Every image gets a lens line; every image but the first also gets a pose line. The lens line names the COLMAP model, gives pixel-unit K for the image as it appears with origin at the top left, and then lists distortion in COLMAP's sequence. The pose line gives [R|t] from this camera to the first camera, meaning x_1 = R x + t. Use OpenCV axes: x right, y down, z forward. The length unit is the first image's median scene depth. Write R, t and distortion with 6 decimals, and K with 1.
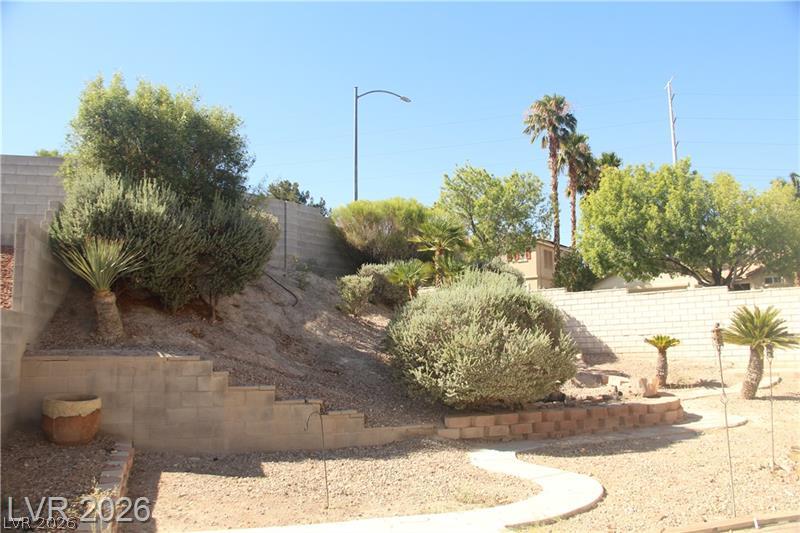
lens RADIAL K [[652.0, 0, 400.0], [0, 652.0, 266.5], [0, 0, 1]] dist [-0.181977, 0.138765]
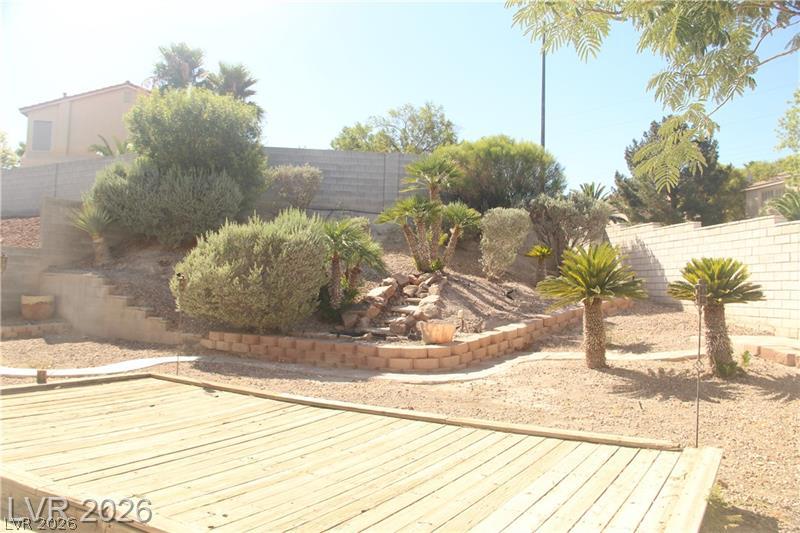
lens RADIAL K [[652.0, 0, 400.0], [0, 652.0, 266.5], [0, 0, 1]] dist [-0.181977, 0.138765]
pose [[0.703962, 0.023712, -0.709842, 1.098954], [0.039140, 0.996629, 0.072108, 0.029429], [0.709158, -0.078545, 0.700661, 0.353886]]
